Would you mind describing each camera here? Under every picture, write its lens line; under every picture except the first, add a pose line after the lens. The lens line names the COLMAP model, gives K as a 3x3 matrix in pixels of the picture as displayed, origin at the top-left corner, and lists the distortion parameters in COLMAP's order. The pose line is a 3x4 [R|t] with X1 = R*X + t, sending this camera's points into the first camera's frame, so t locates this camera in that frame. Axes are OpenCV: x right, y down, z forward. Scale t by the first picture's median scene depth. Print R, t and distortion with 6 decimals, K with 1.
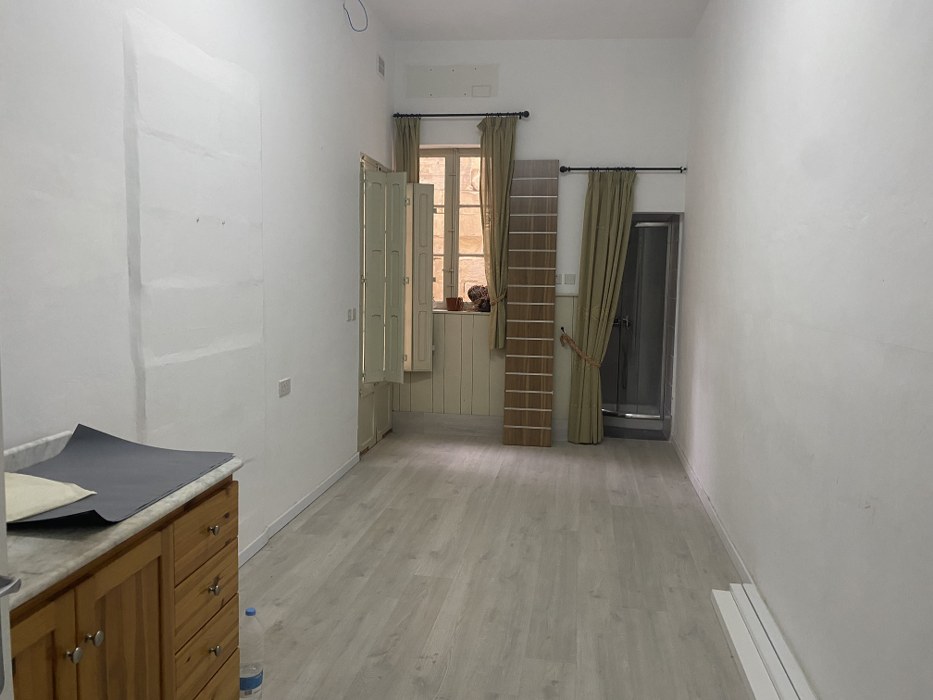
lens RADIAL K [[715.3, 0, 461.4], [0, 715.3, 345.0], [0, 0, 1]] dist [0.091060, -0.132184]
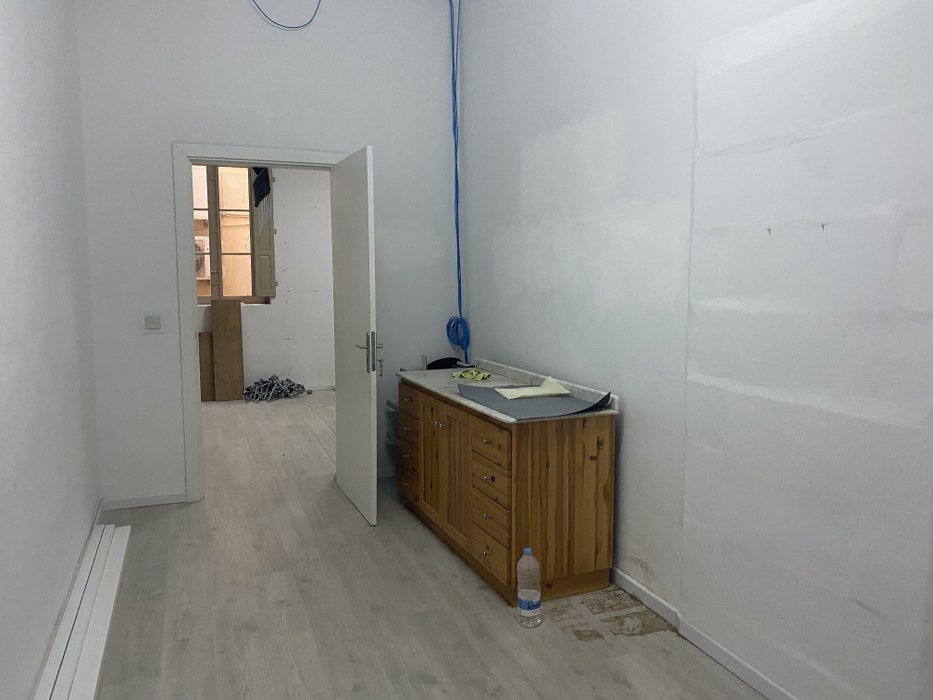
lens RADIAL K [[715.3, 0, 461.4], [0, 715.3, 345.0], [0, 0, 1]] dist [0.091060, -0.132184]
pose [[-0.857954, 0.035437, -0.512504, 0.388748], [-0.067600, 0.981156, 0.181007, -0.184646], [0.509260, 0.189941, -0.839391, 1.662058]]
